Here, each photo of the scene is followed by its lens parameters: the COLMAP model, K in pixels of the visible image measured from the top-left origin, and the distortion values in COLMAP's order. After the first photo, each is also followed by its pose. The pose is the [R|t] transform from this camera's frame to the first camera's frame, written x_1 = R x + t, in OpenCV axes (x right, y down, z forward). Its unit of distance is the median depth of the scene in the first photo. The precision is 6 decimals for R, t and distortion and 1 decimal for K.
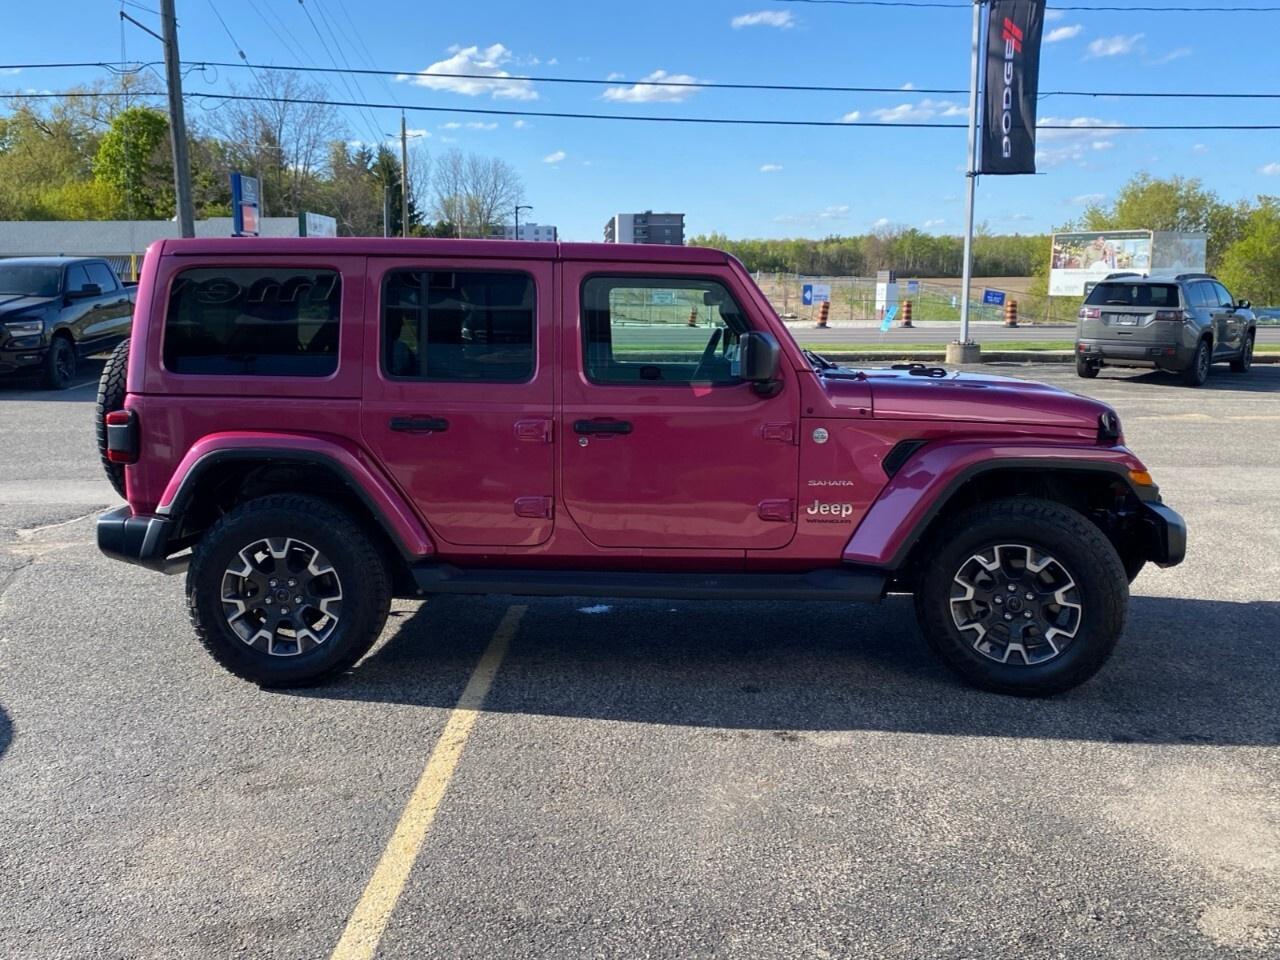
lens RADIAL K [[1164.8, 0, 632.2], [0, 1164.8, 527.8], [0, 0, 1]] dist [0.016659, -0.019246]
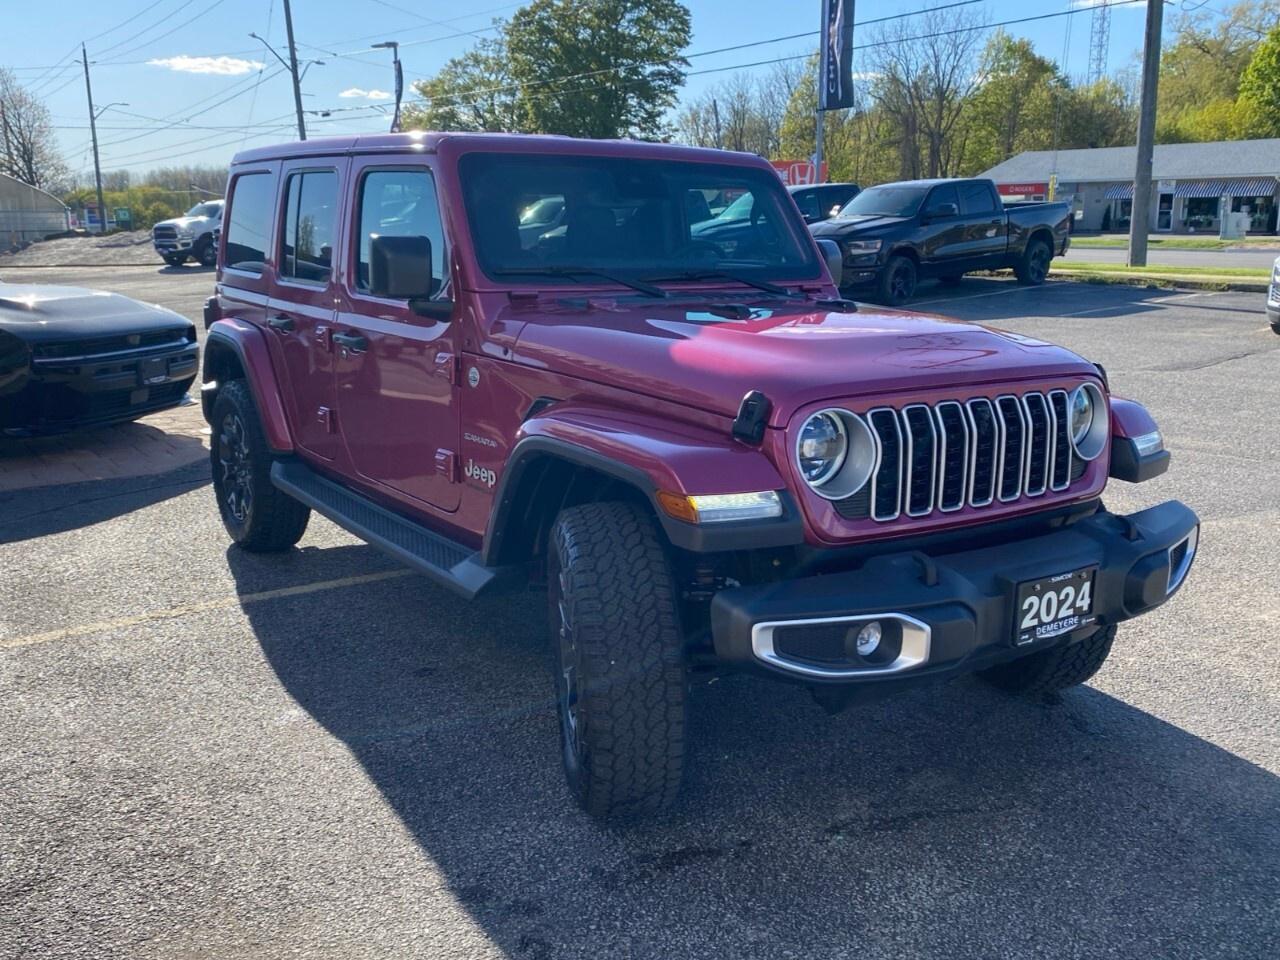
lens RADIAL K [[1173.1, 0, 640.0], [0, 1173.1, 480.0], [0, 0, 1]] dist [0.016632, -0.014072]
pose [[0.597717, 0.186483, -0.779717, 0.200990], [-0.169368, 0.979992, 0.104548, -0.028514], [0.783612, 0.069569, 0.617342, 0.135958]]
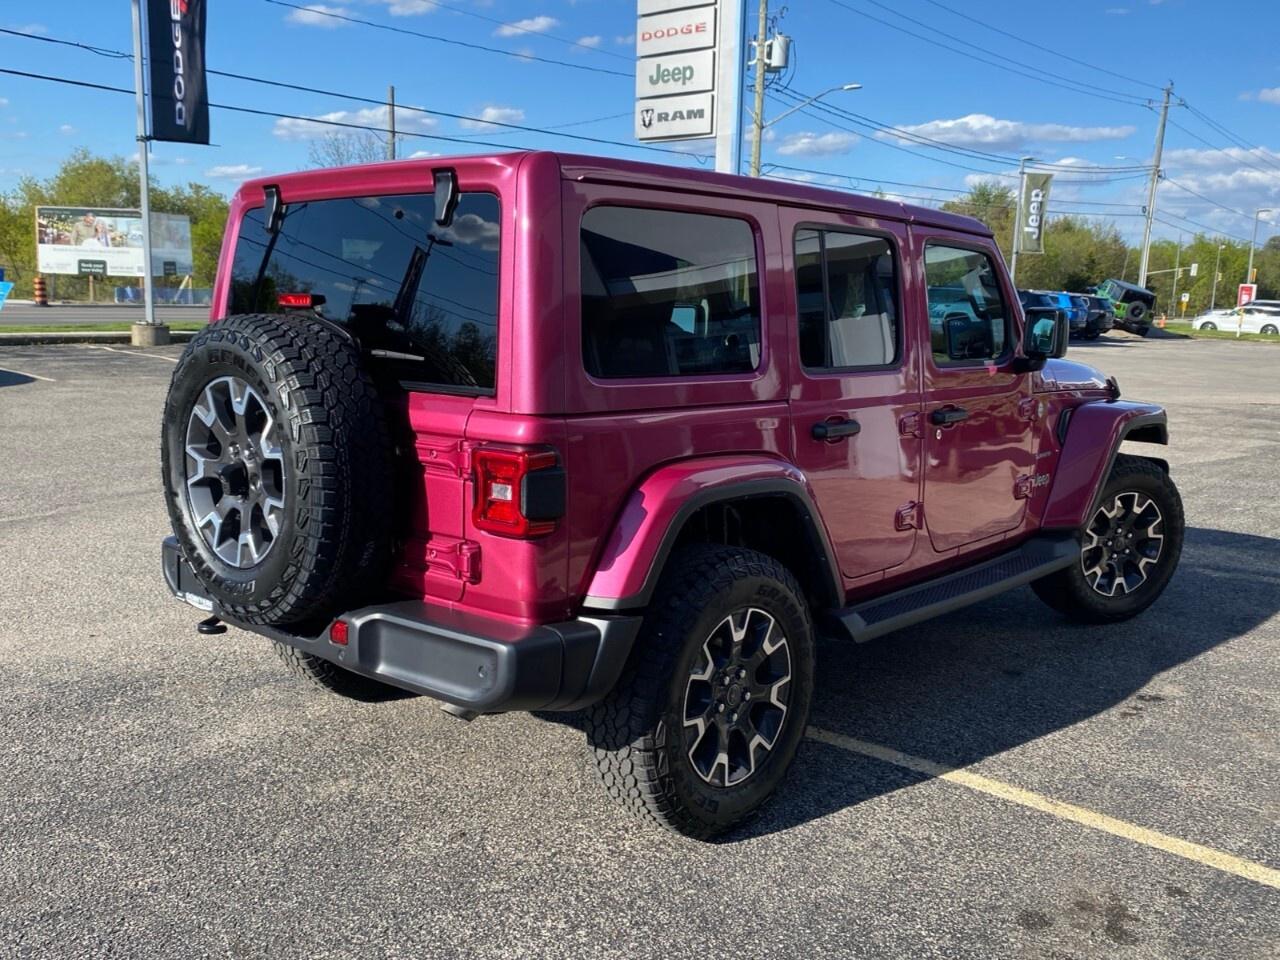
lens RADIAL K [[1173.1, 0, 640.0], [0, 1173.1, 480.0], [0, 0, 1]] dist [0.016632, -0.014072]
pose [[0.638798, -0.108749, 0.761650, -0.195406], [0.127430, 0.991242, 0.034655, -0.022419], [-0.758748, 0.074919, 0.647061, 0.137351]]
